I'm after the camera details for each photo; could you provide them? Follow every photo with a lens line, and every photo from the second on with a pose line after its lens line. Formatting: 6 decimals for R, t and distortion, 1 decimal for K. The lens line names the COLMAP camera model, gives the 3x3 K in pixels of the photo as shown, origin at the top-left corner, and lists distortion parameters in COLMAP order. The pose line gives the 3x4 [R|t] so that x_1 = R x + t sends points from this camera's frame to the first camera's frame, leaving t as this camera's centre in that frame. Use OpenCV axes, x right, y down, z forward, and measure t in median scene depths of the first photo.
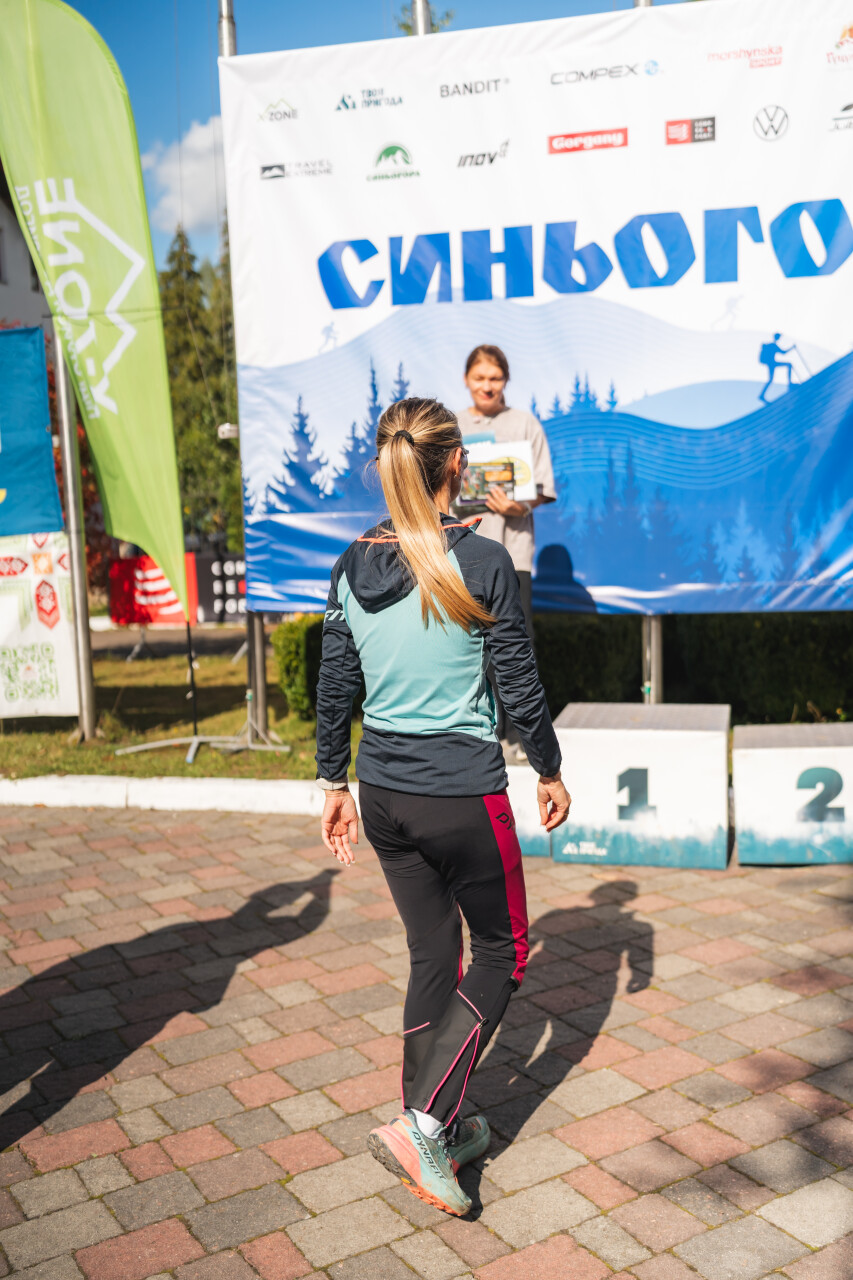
lens RADIAL K [[1293.1, 0, 428.8], [0, 1293.1, 658.1], [0, 0, 1]] dist [0.002584, 0.000000]
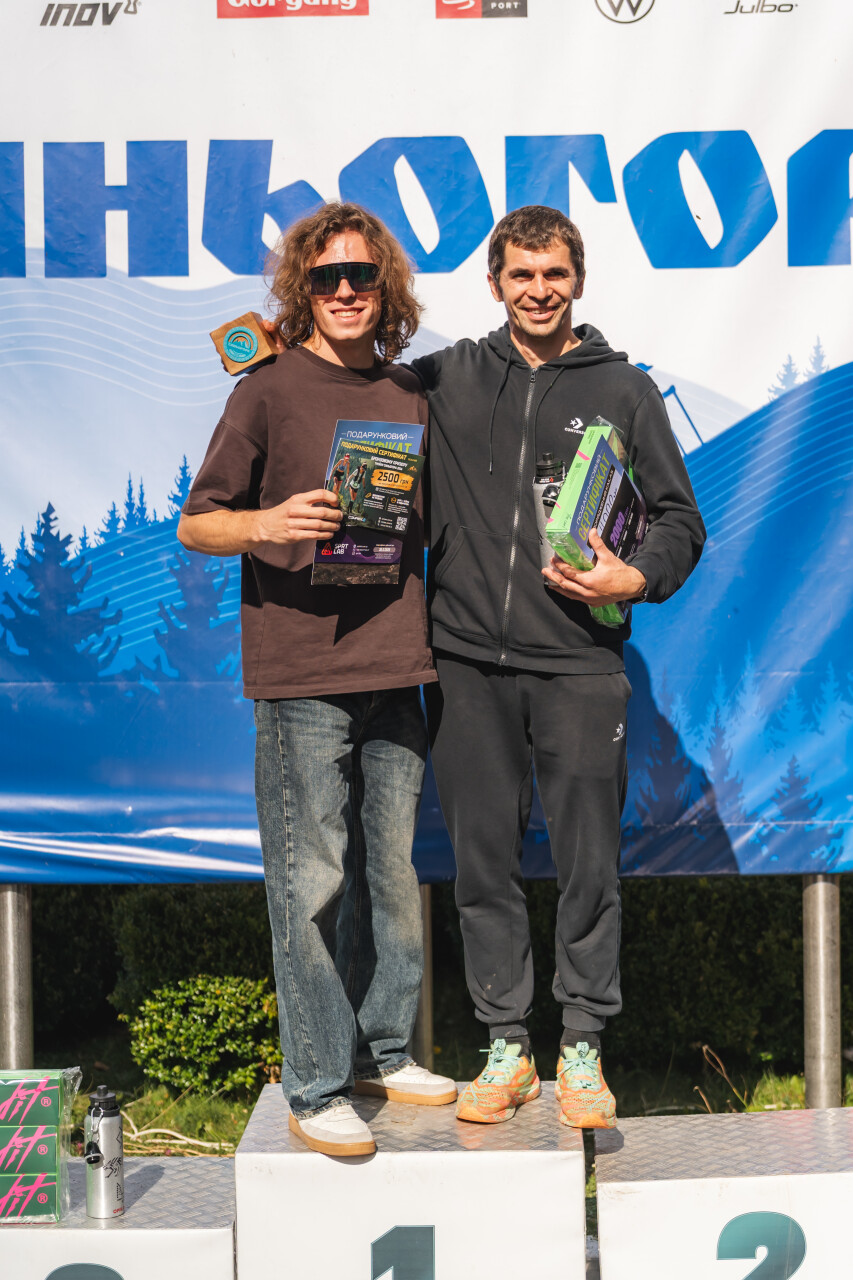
lens RADIAL K [[2308.4, 0, 479.4], [0, 2308.4, 595.5], [0, 0, 1]] dist [-0.002099, 0.000000]
pose [[0.972591, 0.013152, 0.232151, -0.019951], [0.011717, 0.994358, -0.105423, -0.053369], [-0.232228, 0.105254, 0.966950, 0.088236]]
